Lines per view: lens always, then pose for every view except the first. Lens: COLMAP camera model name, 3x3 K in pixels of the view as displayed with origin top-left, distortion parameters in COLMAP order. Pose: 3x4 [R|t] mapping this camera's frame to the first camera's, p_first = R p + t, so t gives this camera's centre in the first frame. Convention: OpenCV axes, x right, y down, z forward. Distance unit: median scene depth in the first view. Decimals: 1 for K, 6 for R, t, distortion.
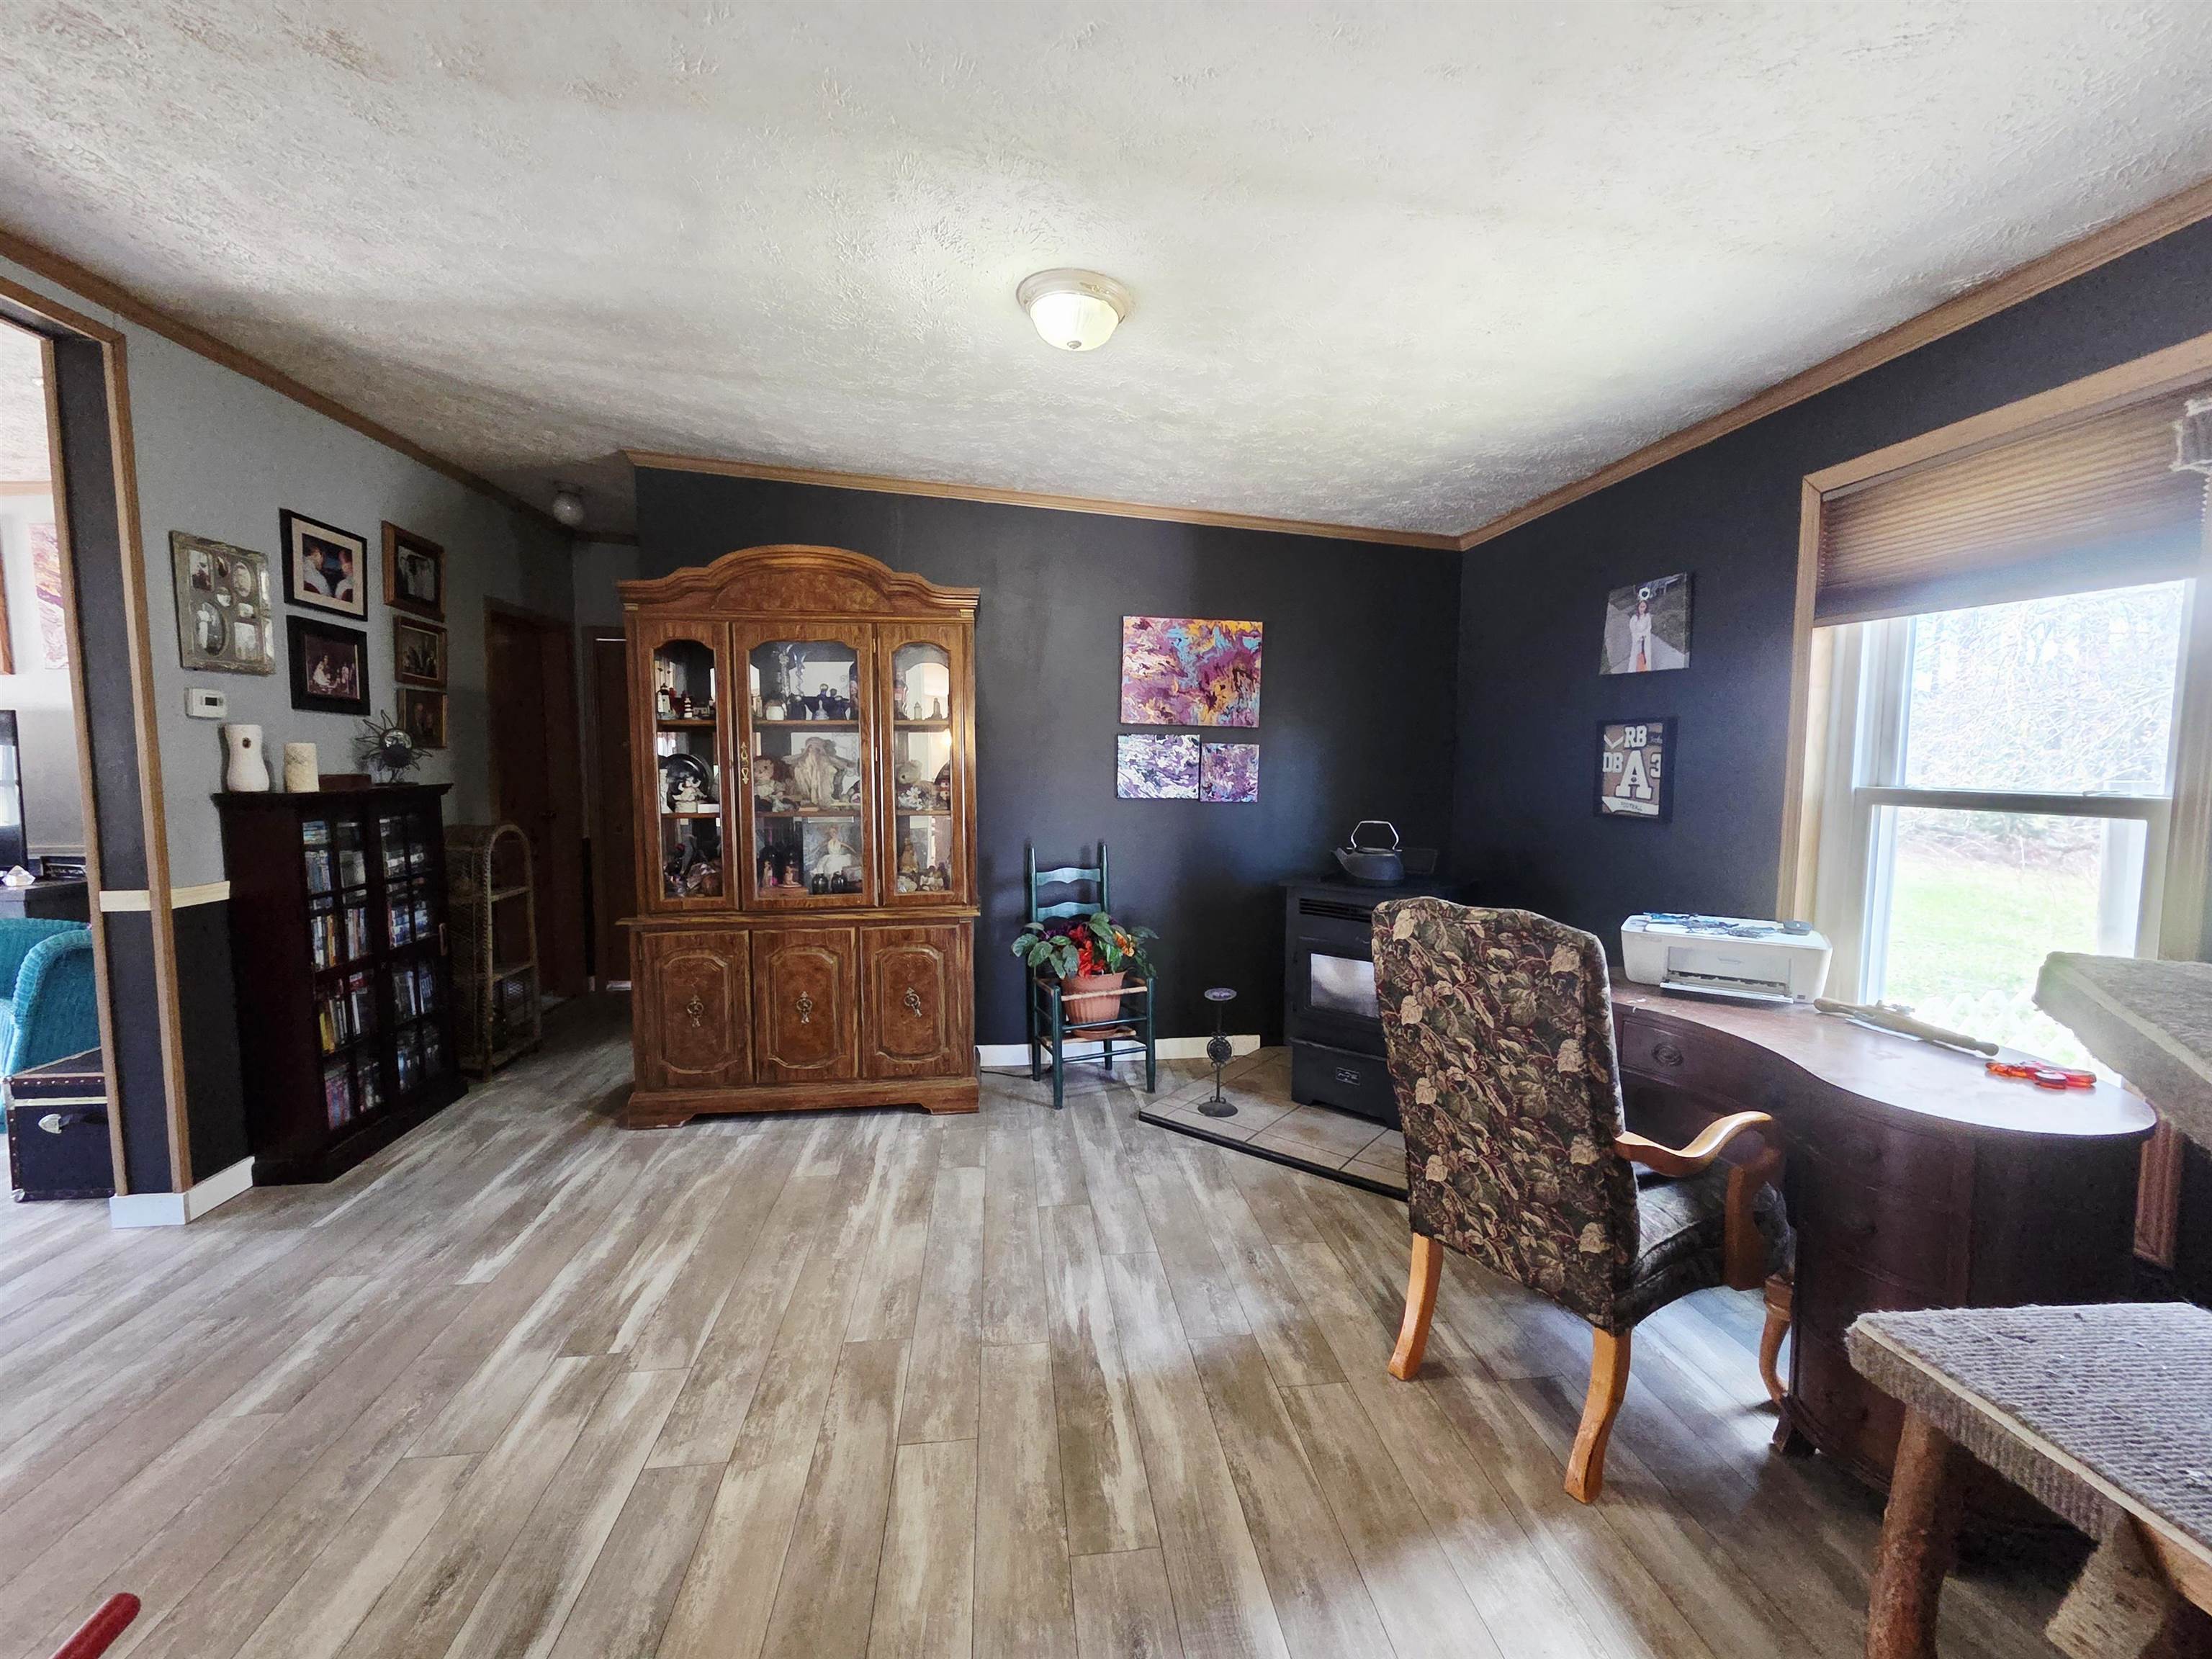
lens RADIAL K [[904.7, 0, 1102.1], [0, 904.7, 828.4], [0, 0, 1]] dist [0.001328, -0.001012]
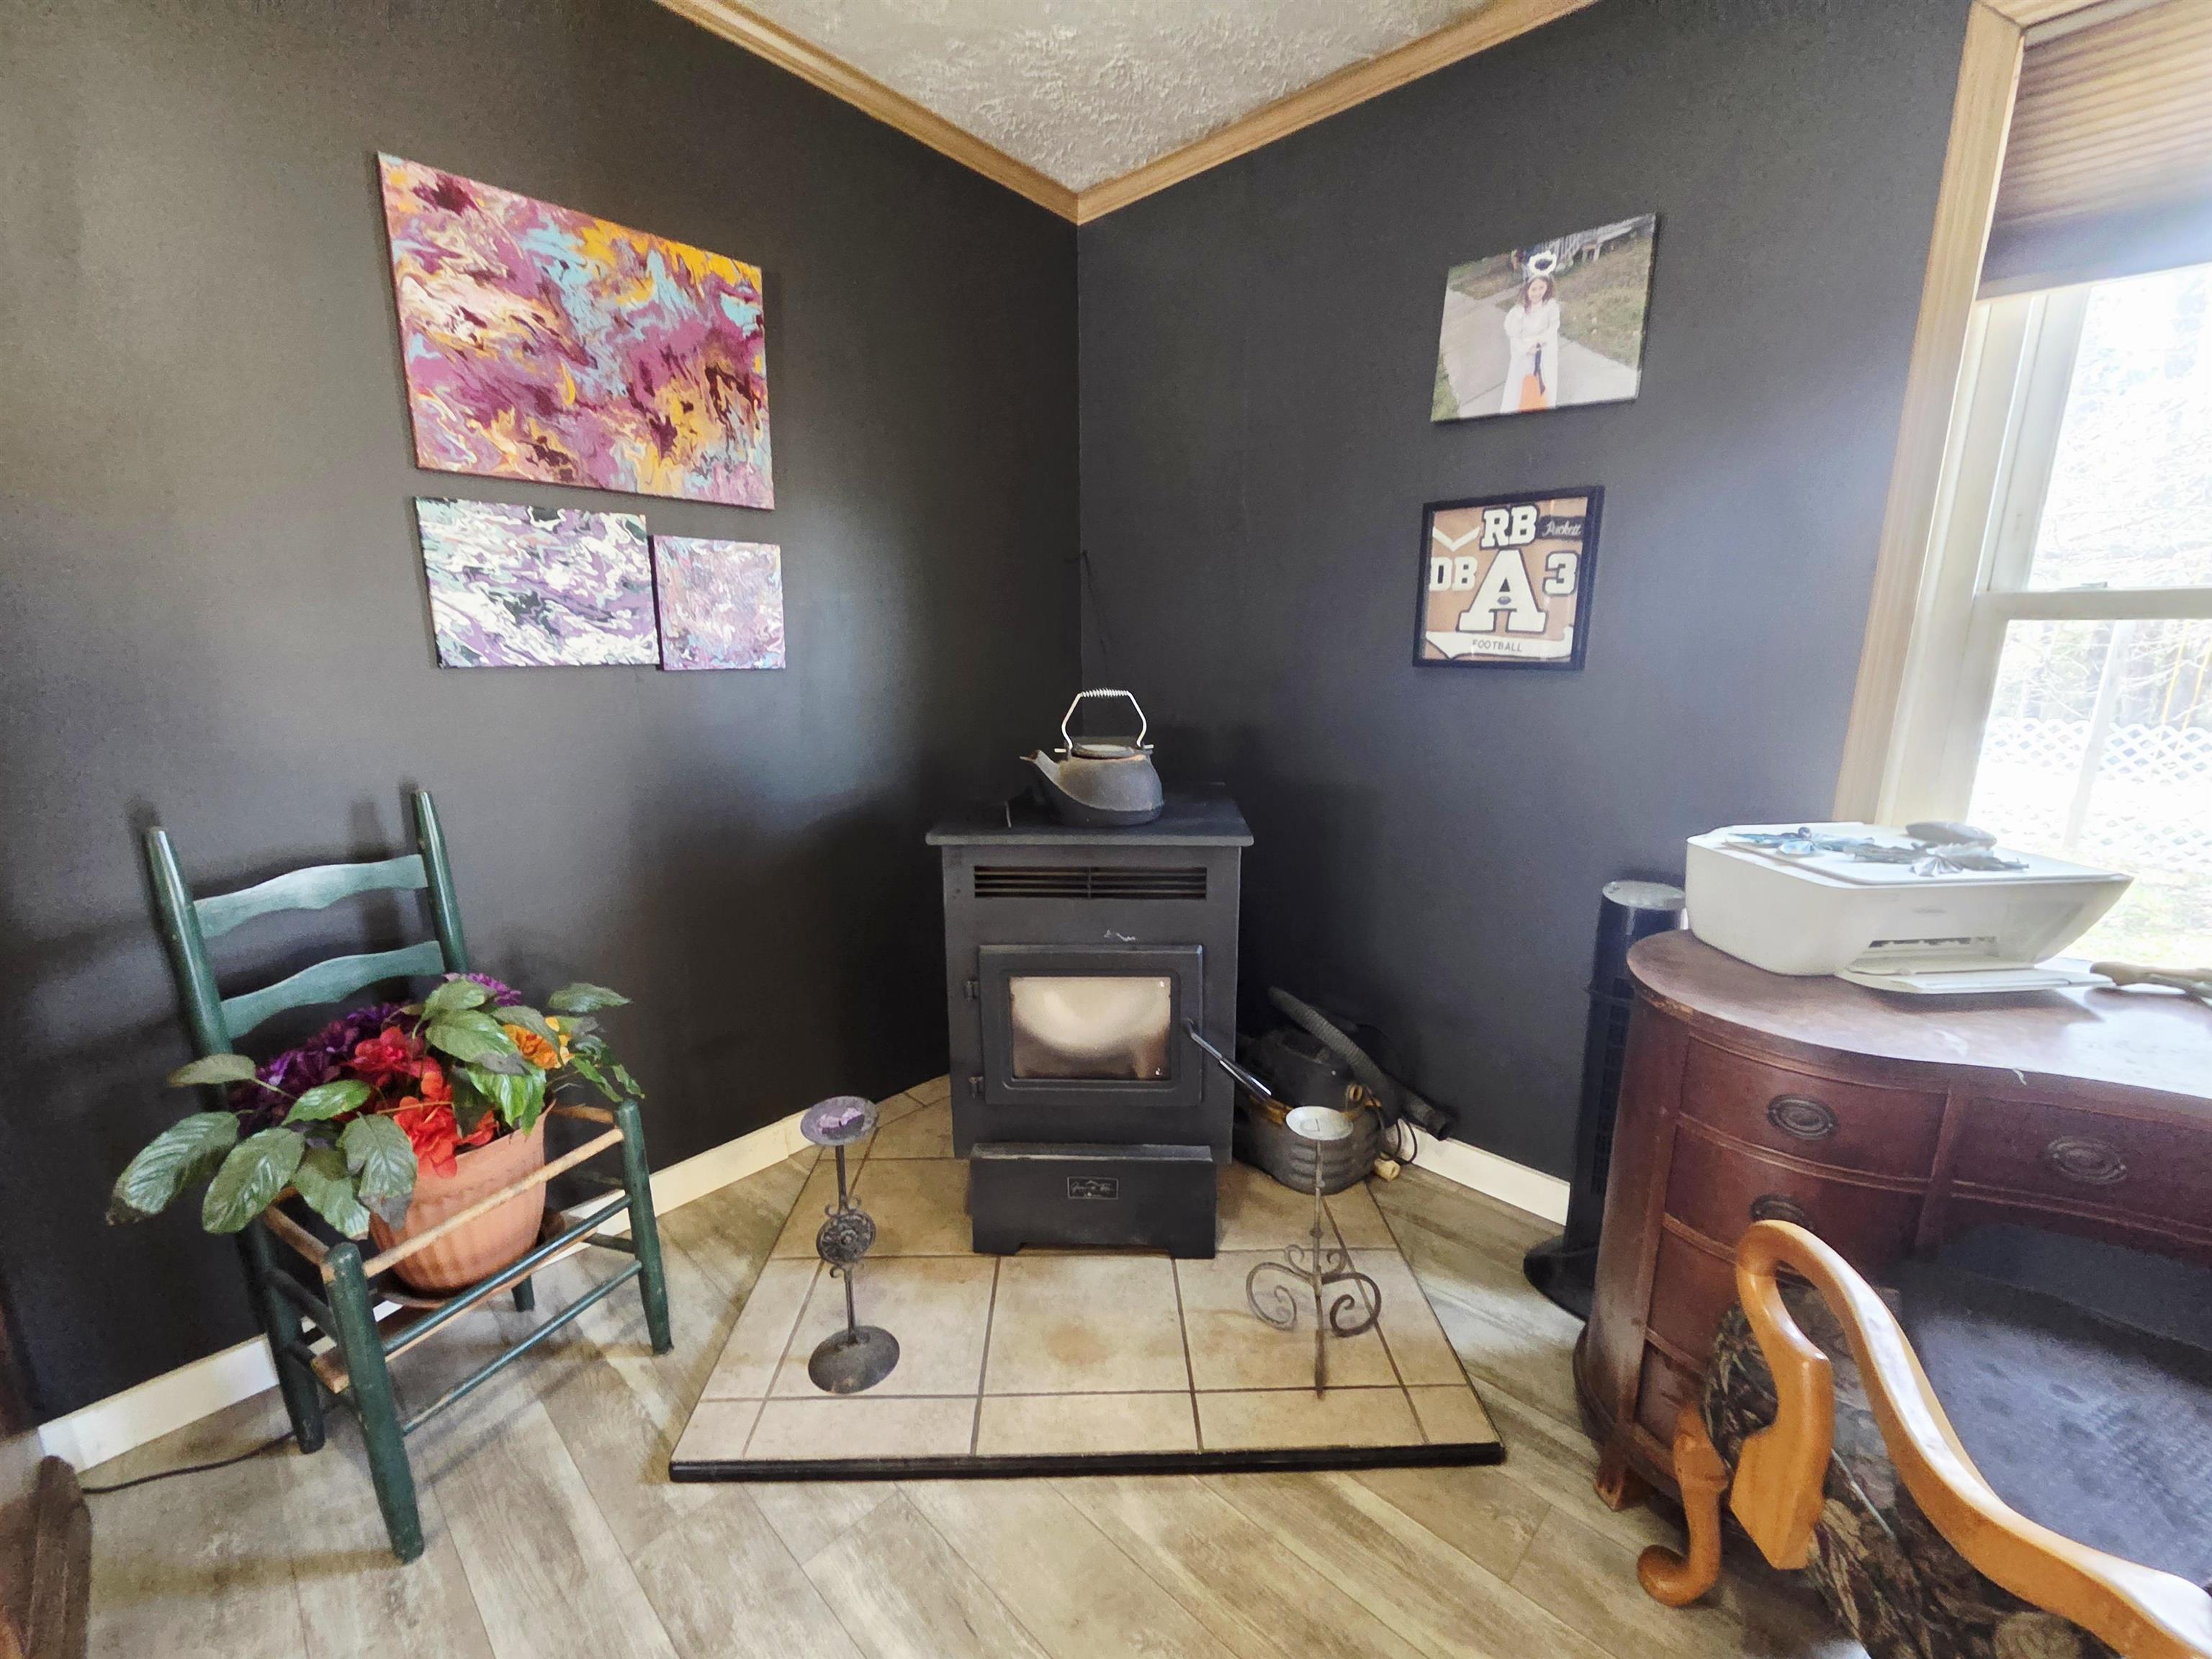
lens RADIAL K [[910.3, 0, 1092.2], [0, 910.3, 830.9], [0, 0, 1]] dist [-0.000036, 0.000065]
pose [[0.772499, -0.144171, 0.618433, -0.020330], [0.057354, 0.985747, 0.158158, -0.010678], [-0.632421, -0.086707, 0.769757, 0.538247]]
